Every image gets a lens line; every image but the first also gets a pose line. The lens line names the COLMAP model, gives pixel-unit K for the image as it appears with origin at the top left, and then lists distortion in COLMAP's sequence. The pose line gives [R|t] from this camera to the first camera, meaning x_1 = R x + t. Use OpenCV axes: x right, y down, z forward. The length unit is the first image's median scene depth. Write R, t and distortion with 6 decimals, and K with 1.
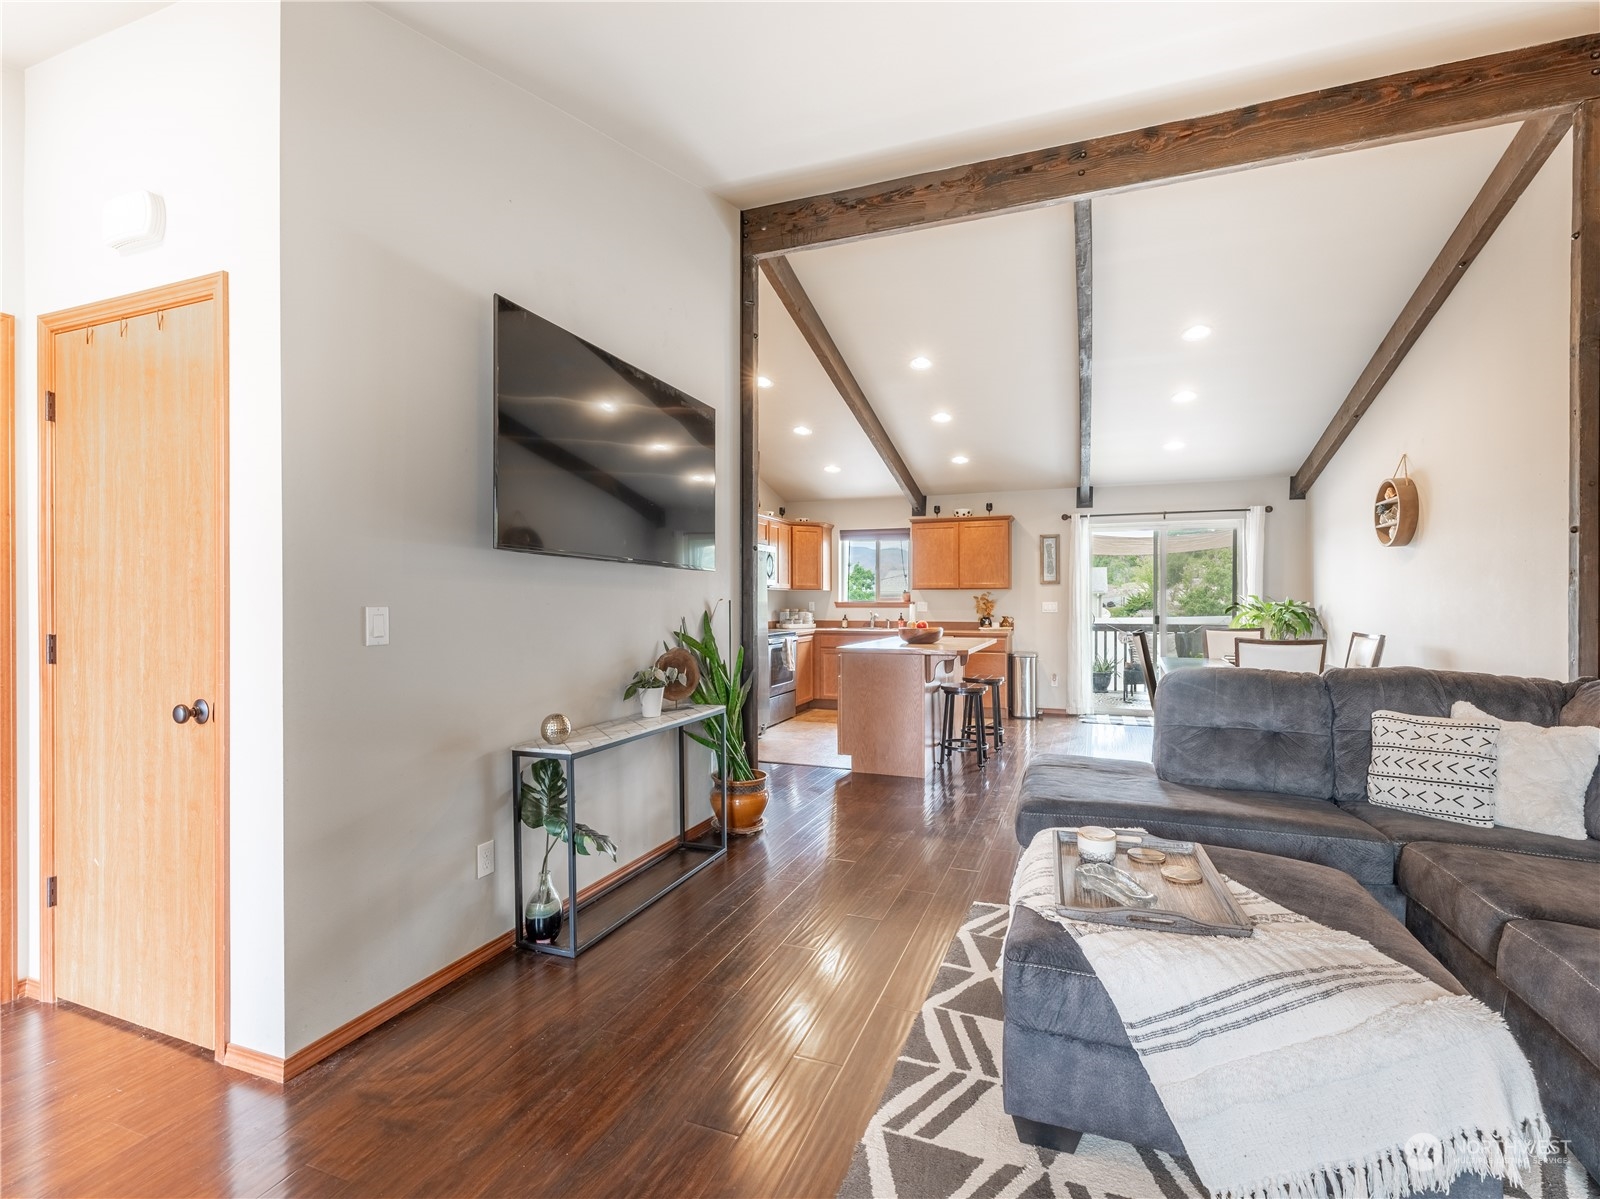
lens RADIAL K [[729.4, 0, 814.3], [0, 729.4, 607.0], [0, 0, 1]] dist [-0.005745, 0.001134]
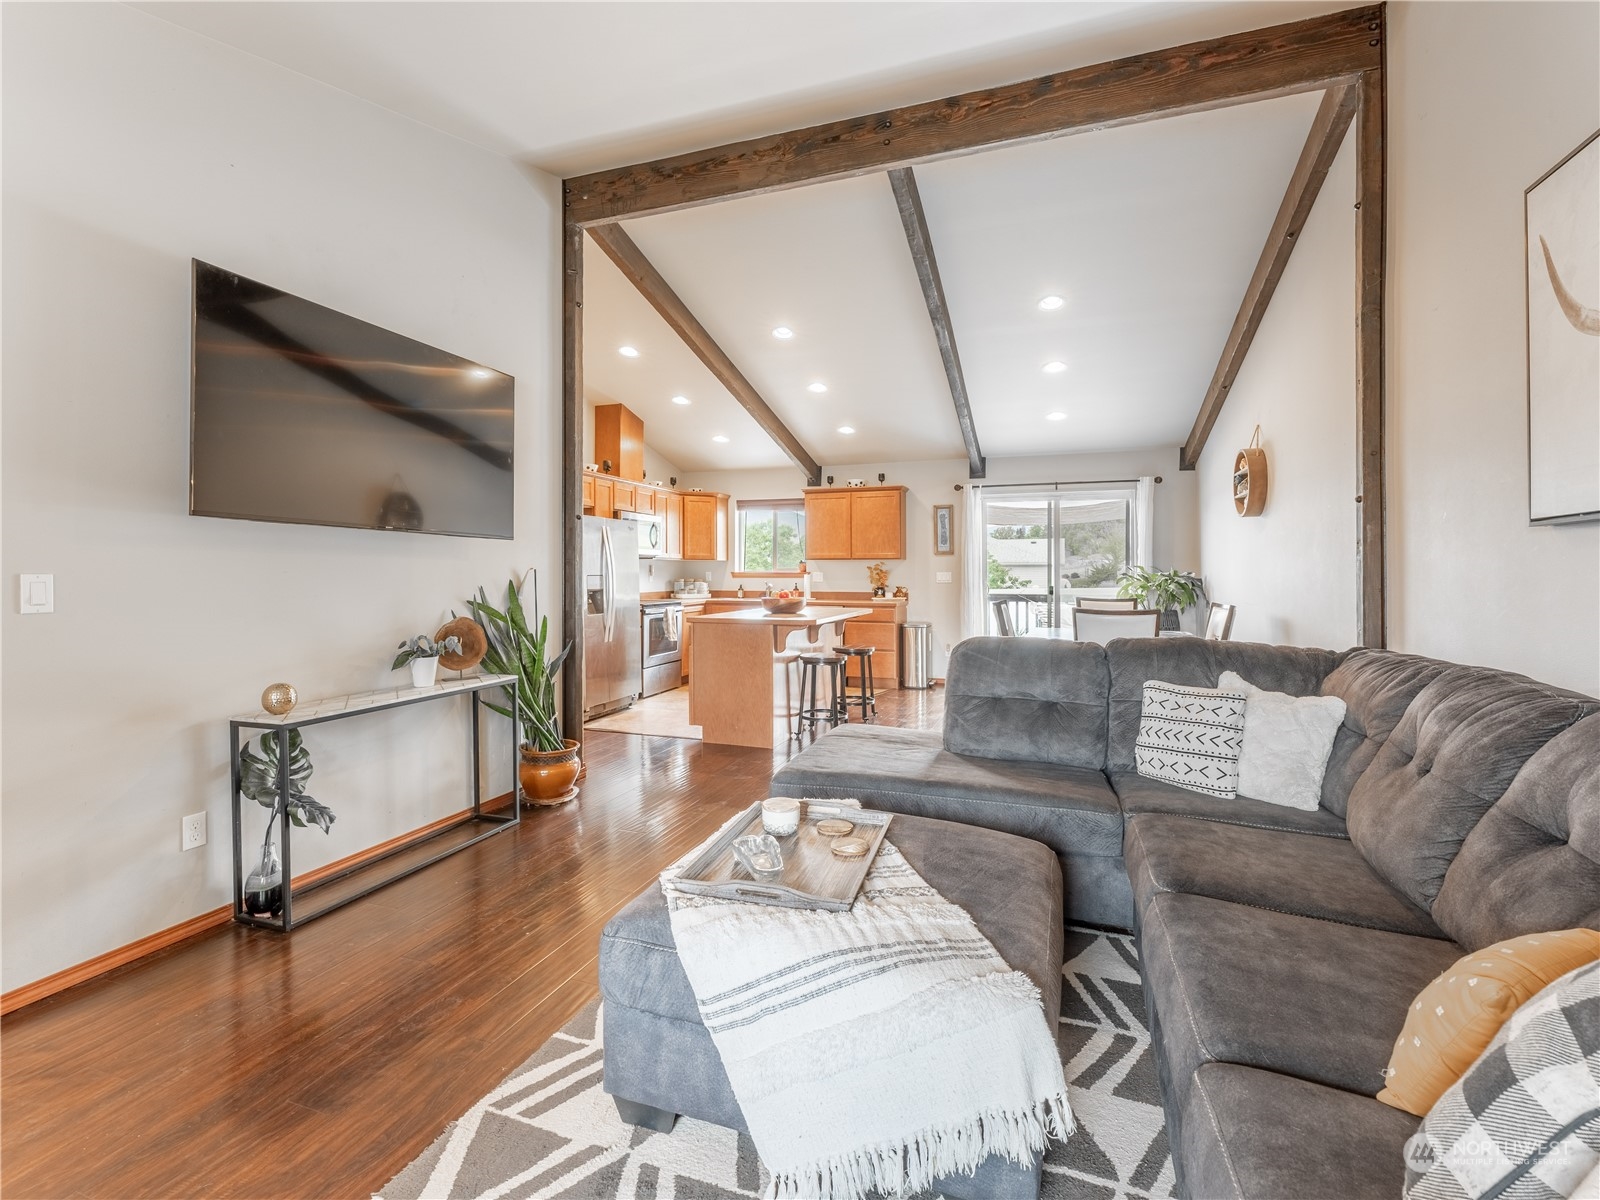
lens RADIAL K [[729.4, 0, 772.9], [0, 729.4, 571.1], [0, 0, 1]] dist [-0.005745, 0.001134]
pose [[0.999972, 0.001120, 0.007333, 0.226120], [-0.001053, 0.999958, -0.009127, 0.002147], [-0.007343, 0.009119, 0.999931, 0.006994]]
